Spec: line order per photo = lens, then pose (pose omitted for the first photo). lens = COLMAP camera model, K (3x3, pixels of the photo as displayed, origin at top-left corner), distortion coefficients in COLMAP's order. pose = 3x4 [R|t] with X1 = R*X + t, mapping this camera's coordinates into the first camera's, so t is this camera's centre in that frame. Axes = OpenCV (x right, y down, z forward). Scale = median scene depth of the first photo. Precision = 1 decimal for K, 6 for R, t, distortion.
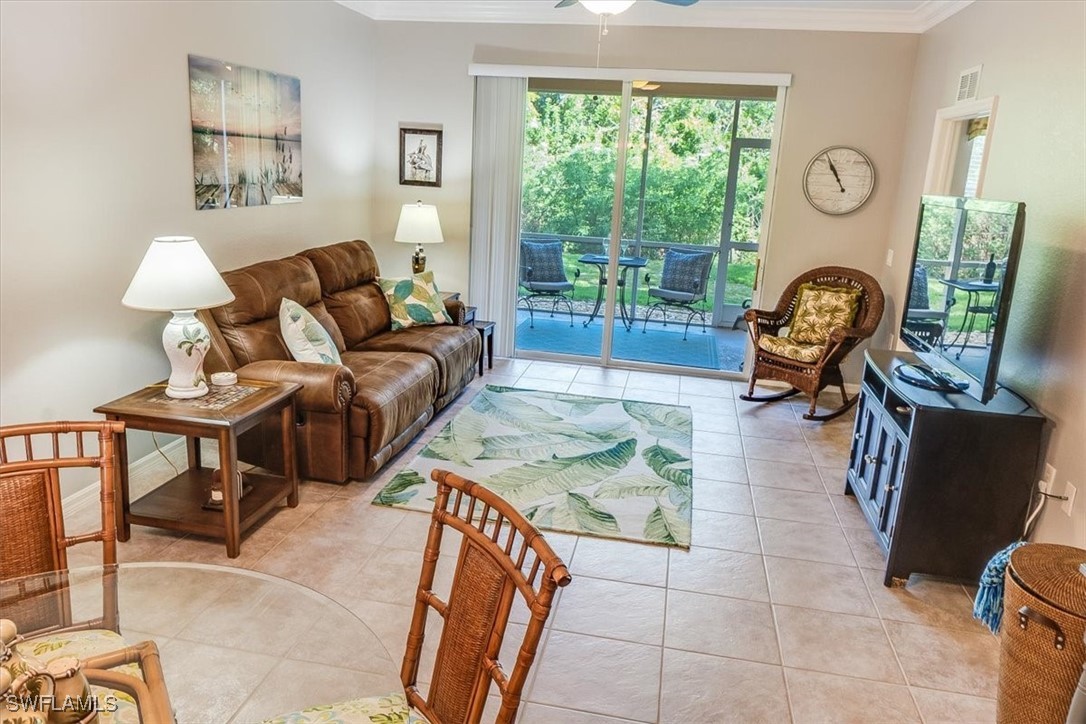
lens RADIAL K [[783.9, 0, 546.5], [0, 783.9, 358.7], [0, 0, 1]] dist [0.002292, -0.001203]
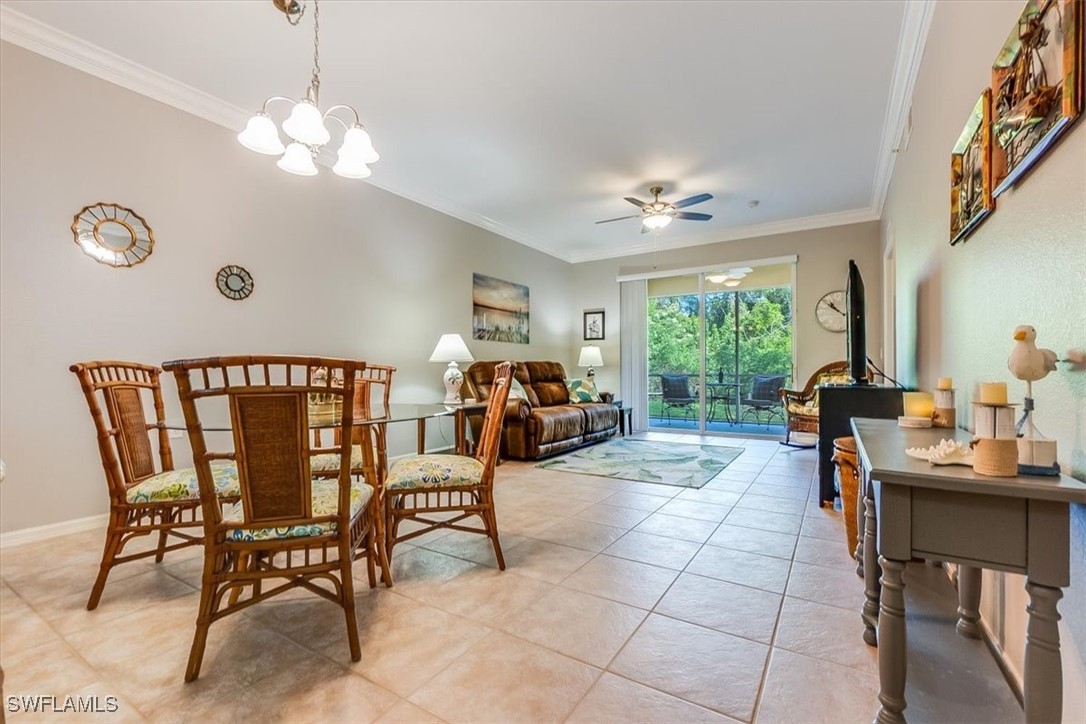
lens RADIAL K [[472.0, 0, 540.9], [0, 472.0, 364.5], [0, 0, 1]] dist [-0.001396, -0.000408]
pose [[0.927787, -0.062191, -0.367890, 0.168498], [-0.036993, 0.965819, -0.256564, 0.167658], [0.371271, 0.251646, 0.893774, -0.079664]]
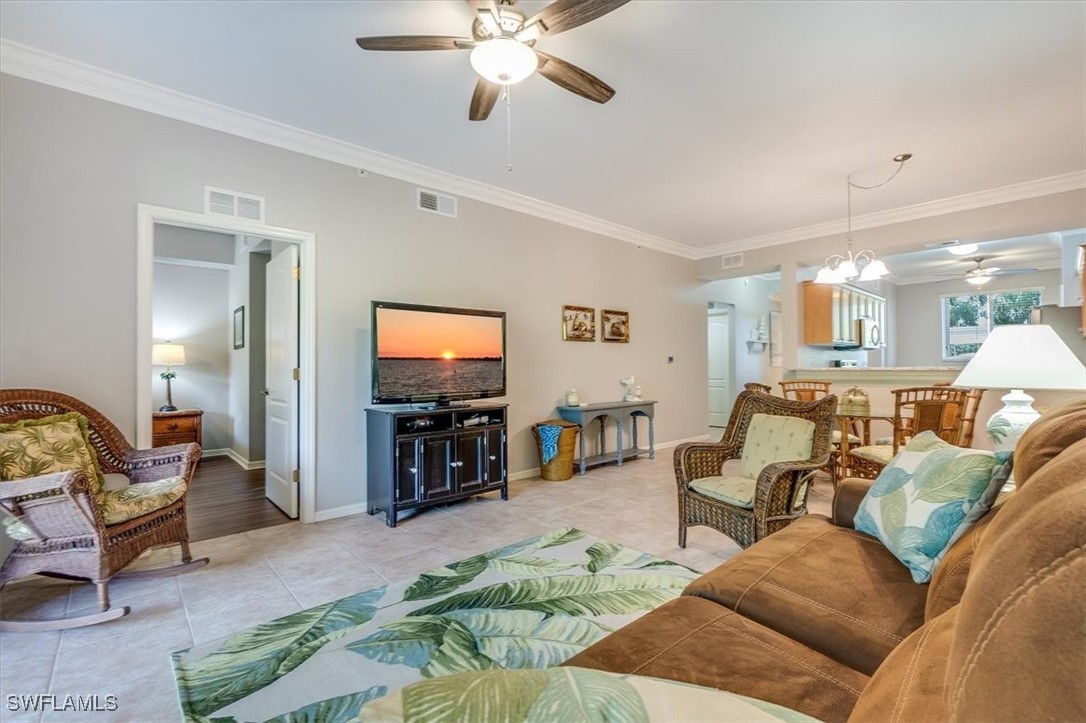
lens RADIAL K [[472.0, 0, 537.7], [0, 472.0, 362.2], [0, 0, 1]] dist [-0.001396, -0.000408]
pose [[-0.783387, -0.047065, 0.619749, -0.217695], [0.110108, 0.970848, 0.212910, -0.184631], [-0.611703, 0.235030, -0.755368, 1.092177]]
